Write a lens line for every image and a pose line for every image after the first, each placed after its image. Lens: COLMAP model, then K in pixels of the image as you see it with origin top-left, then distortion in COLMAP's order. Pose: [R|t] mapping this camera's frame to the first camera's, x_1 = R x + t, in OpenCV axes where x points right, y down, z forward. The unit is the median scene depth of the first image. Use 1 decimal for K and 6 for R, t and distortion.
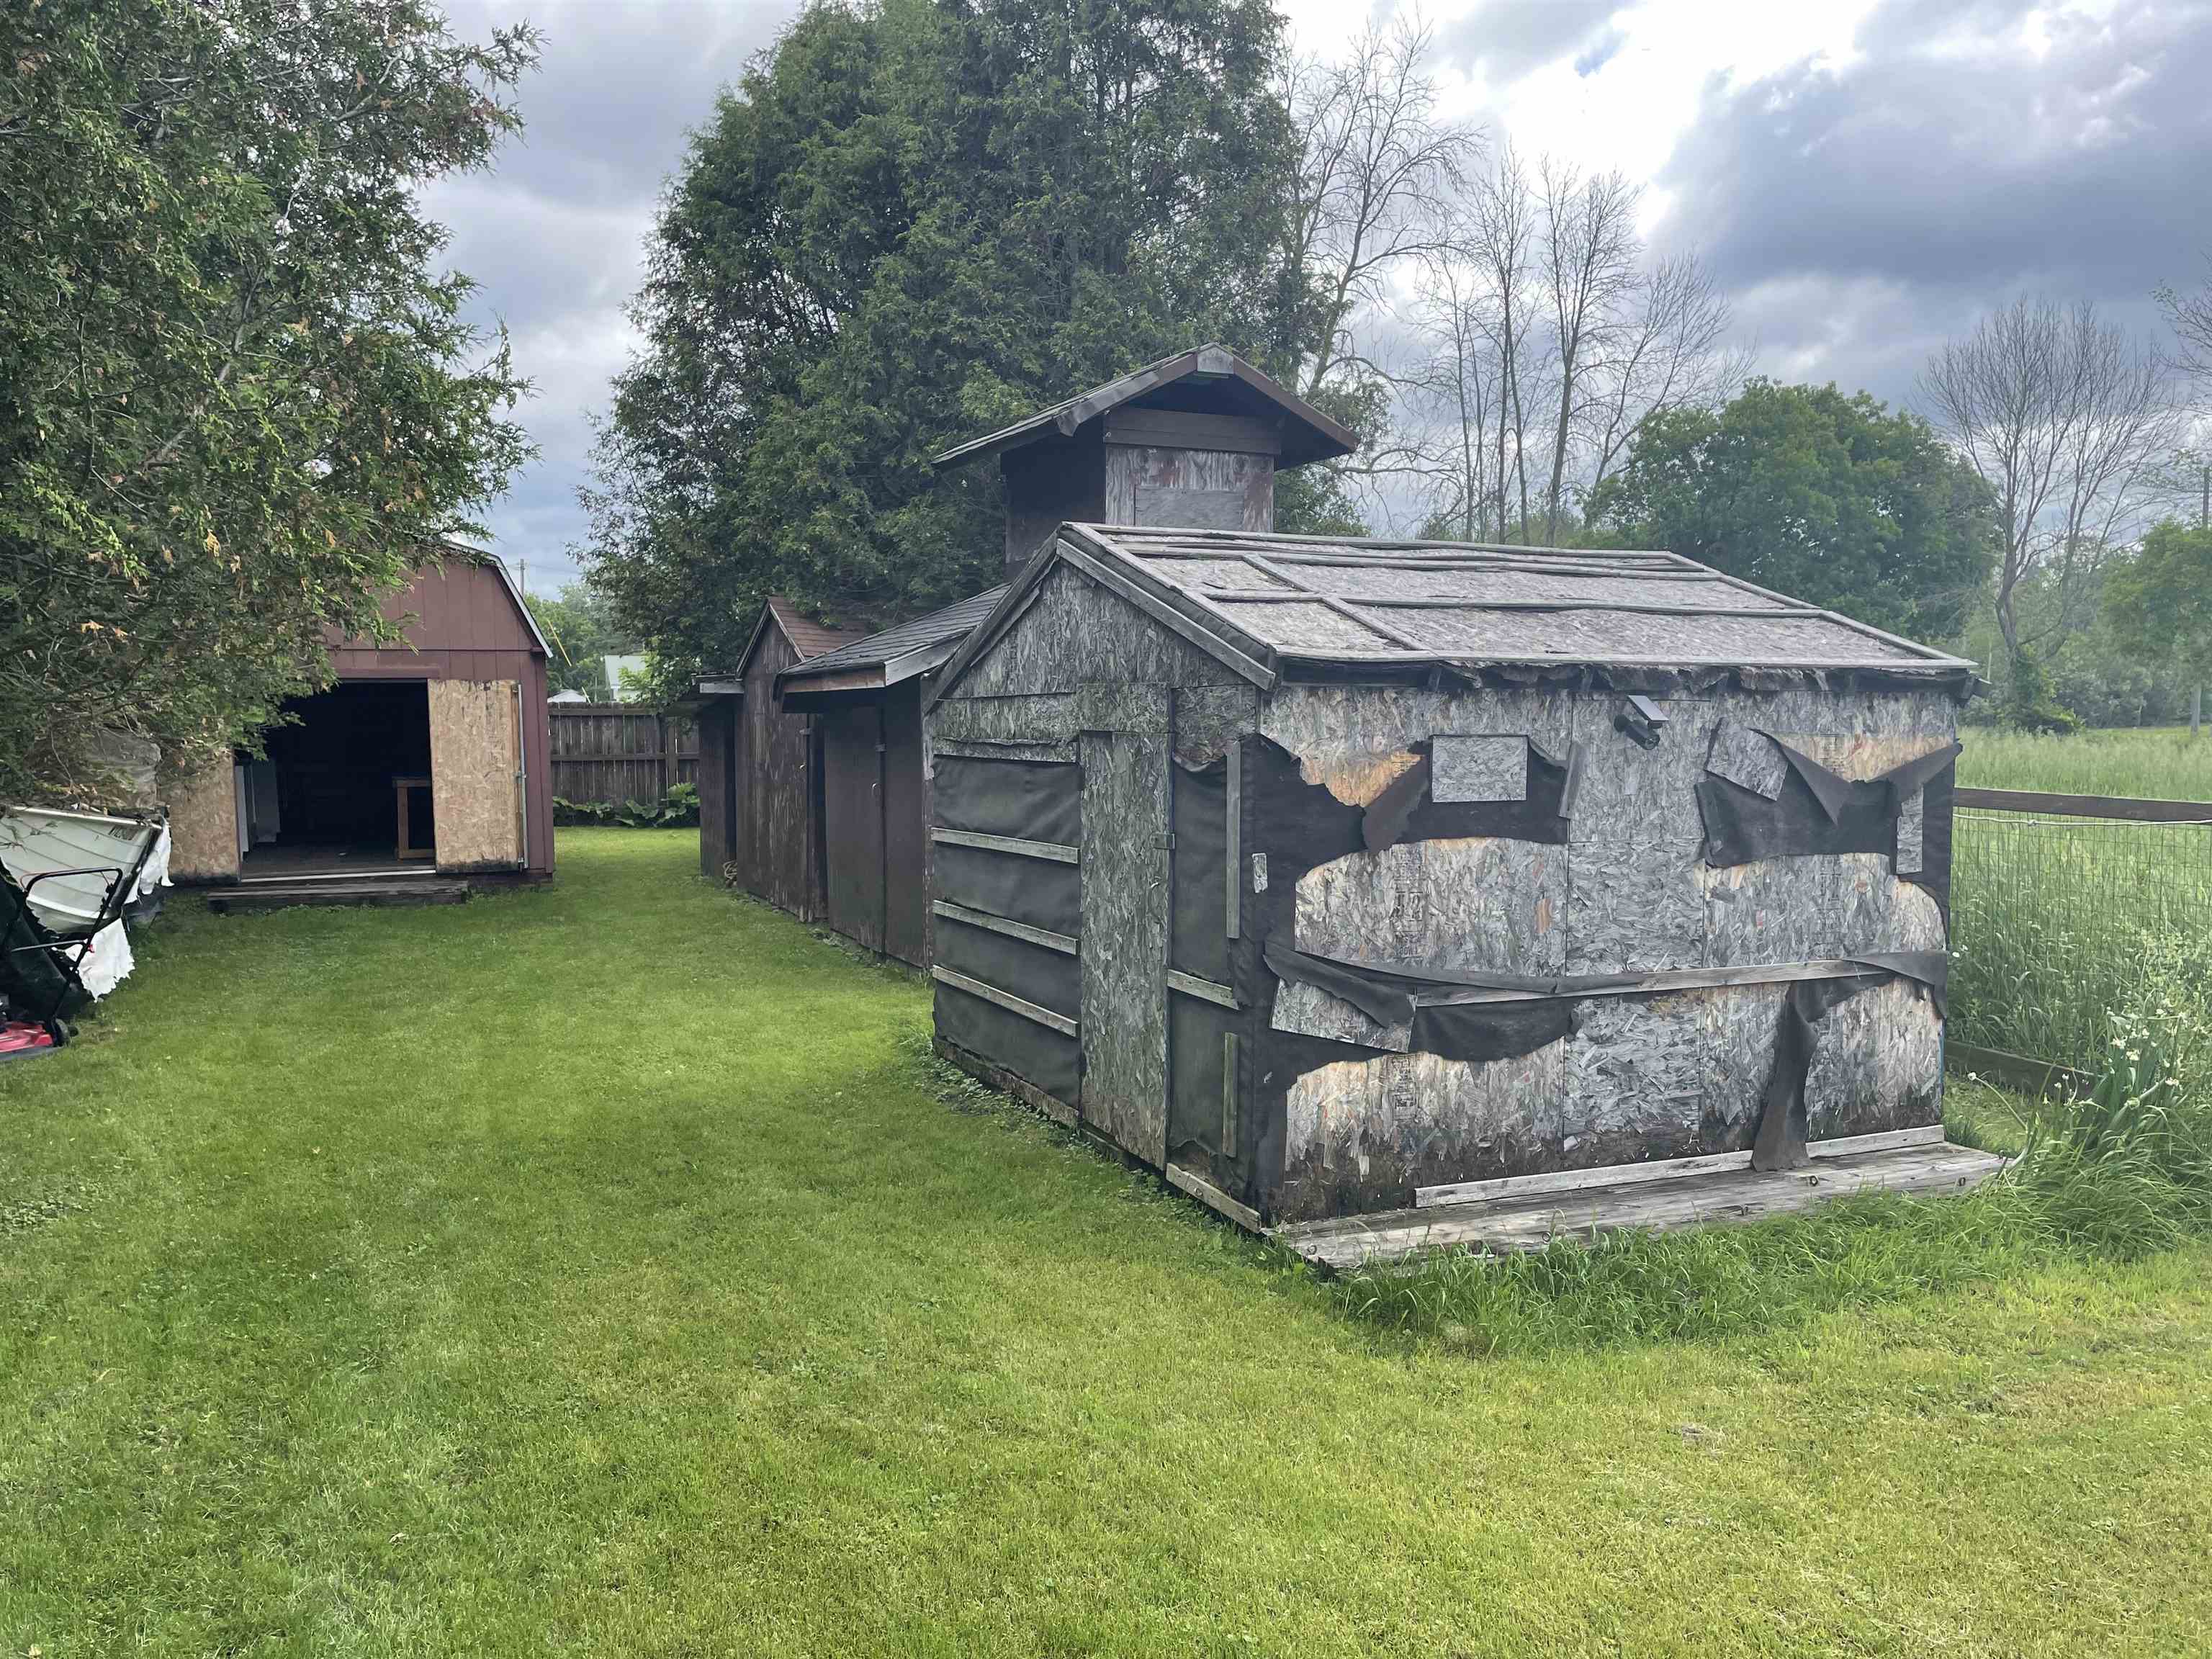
lens RADIAL K [[1661.9, 0, 1103.7], [0, 1661.9, 830.2], [0, 0, 1]] dist [0.005821, 0.001034]
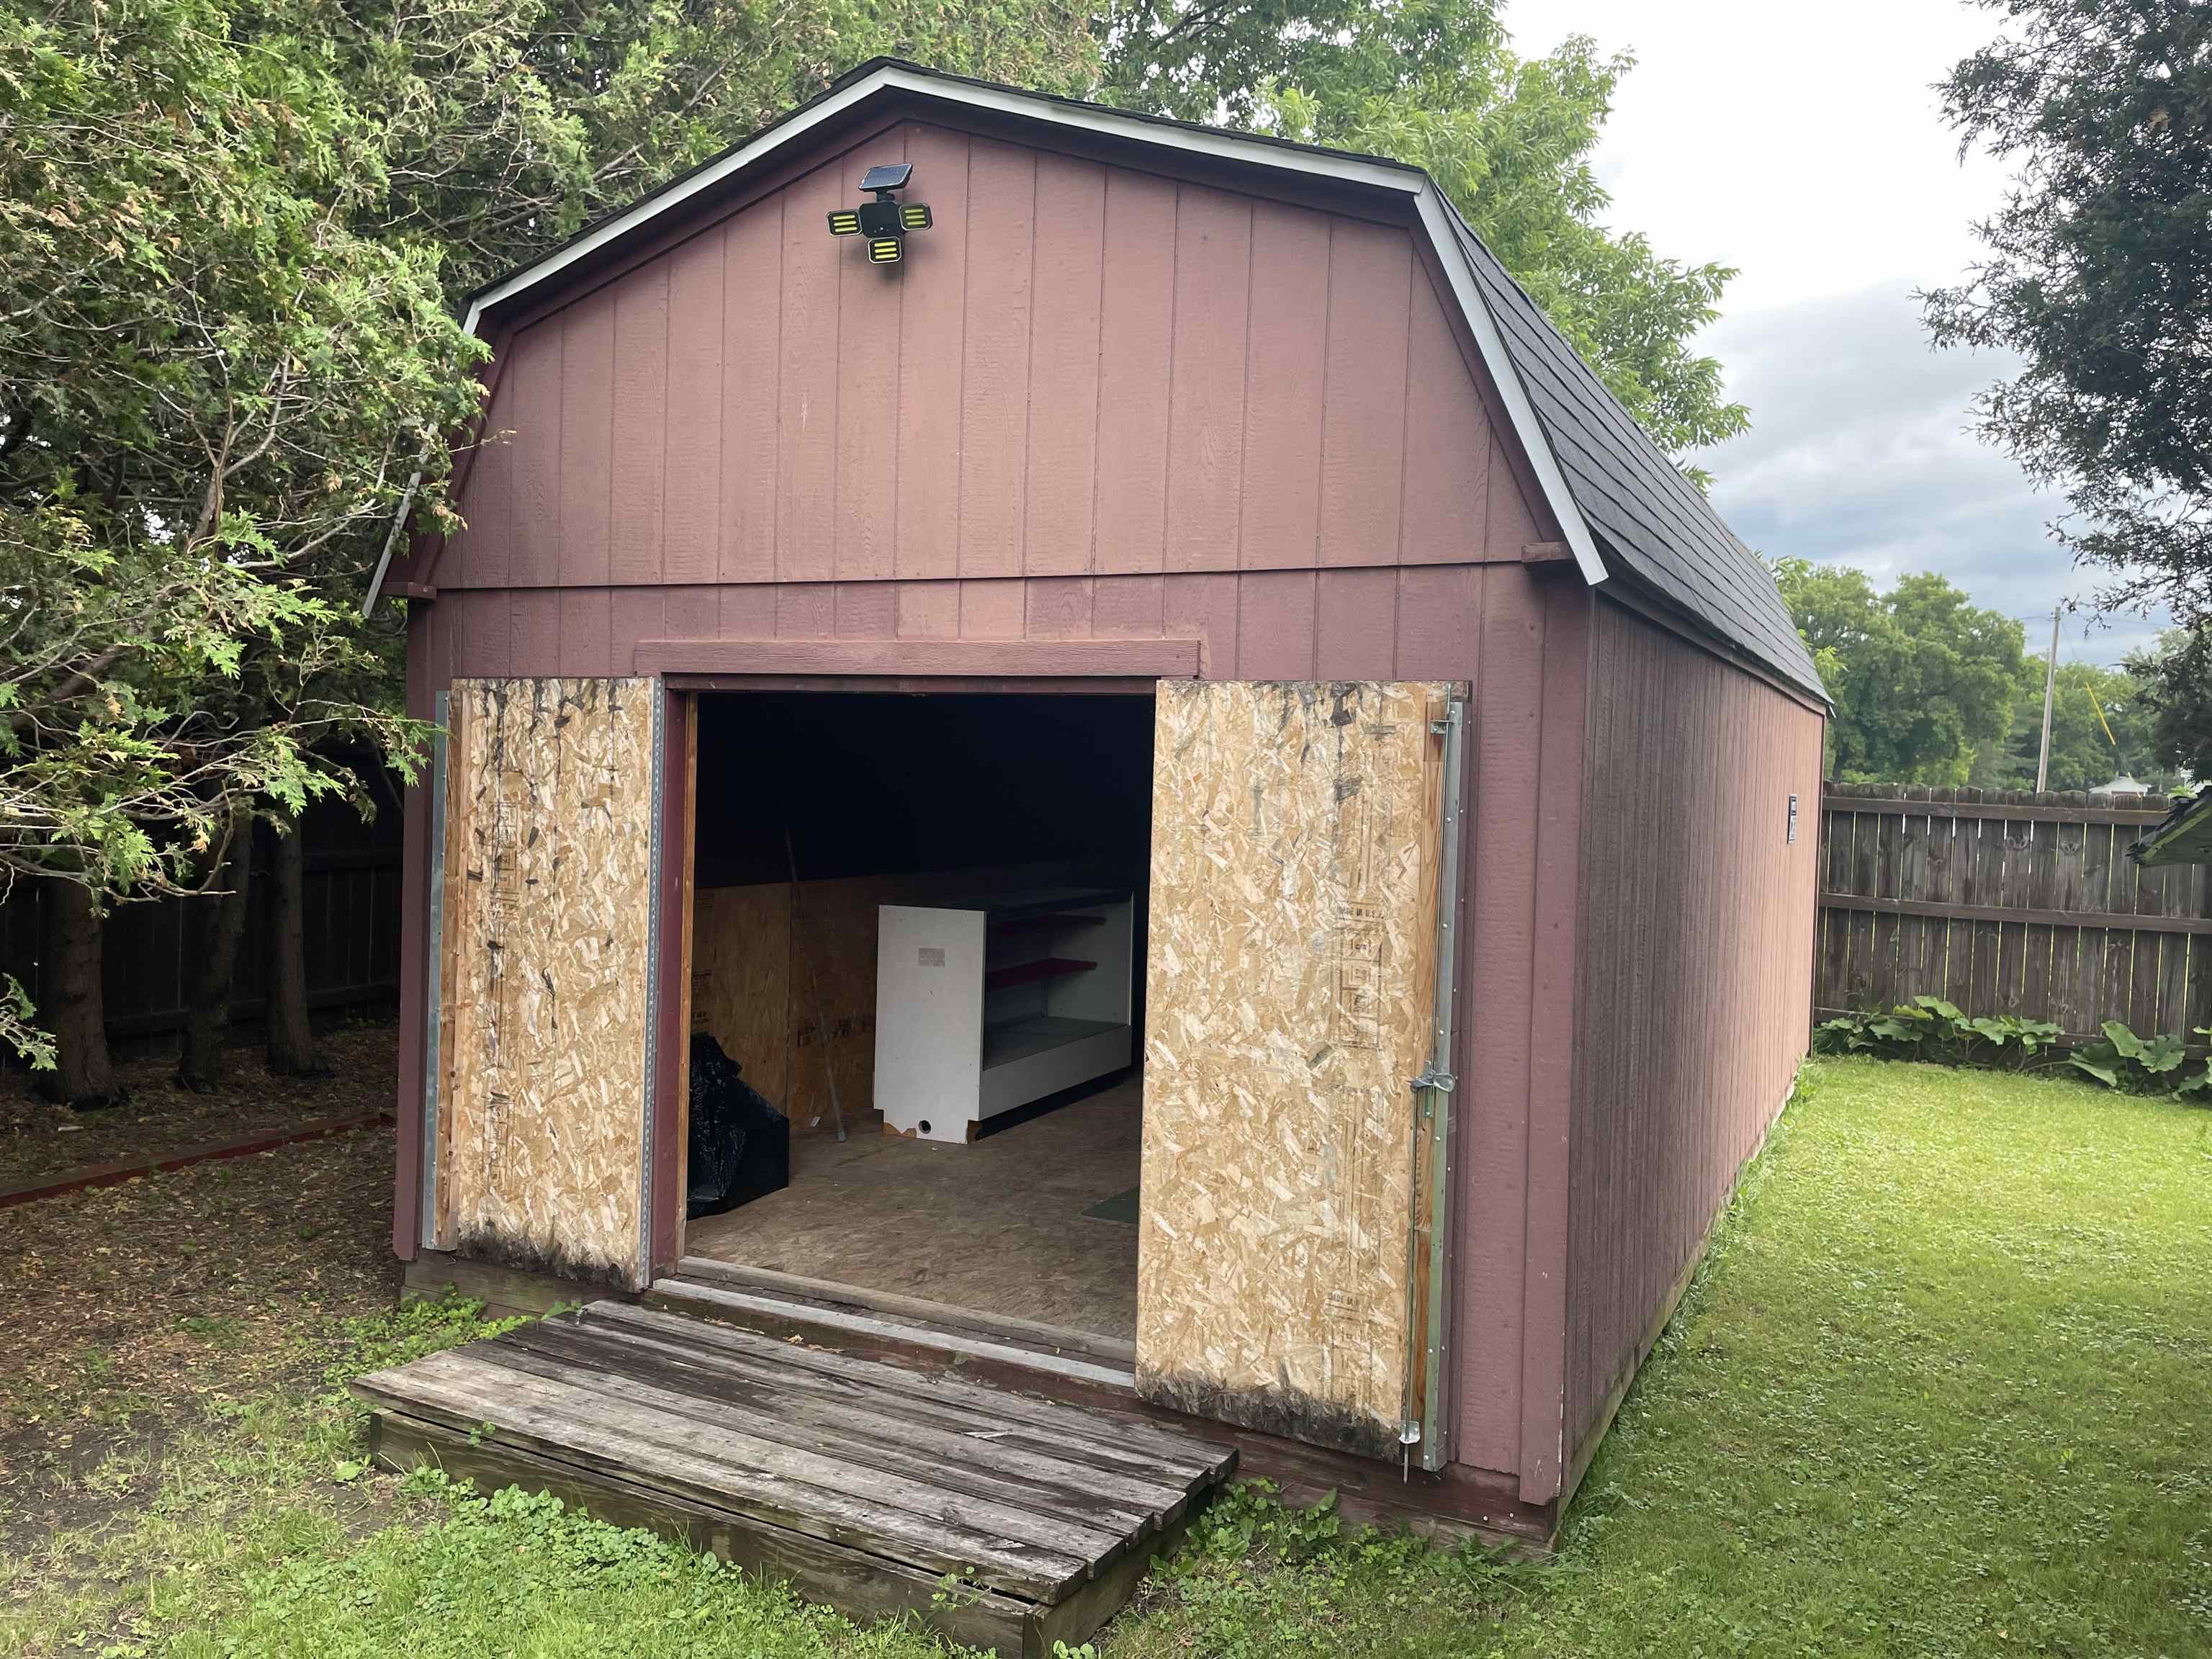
lens RADIAL K [[1661.9, 0, 1102.3], [0, 1661.9, 823.0], [0, 0, 1]] dist [0.005821, 0.001034]
pose [[0.649305, 0.047697, -0.759031, -0.201216], [-0.089082, 0.995931, -0.013620, -0.061843], [0.755293, 0.076460, 0.650912, 0.802215]]
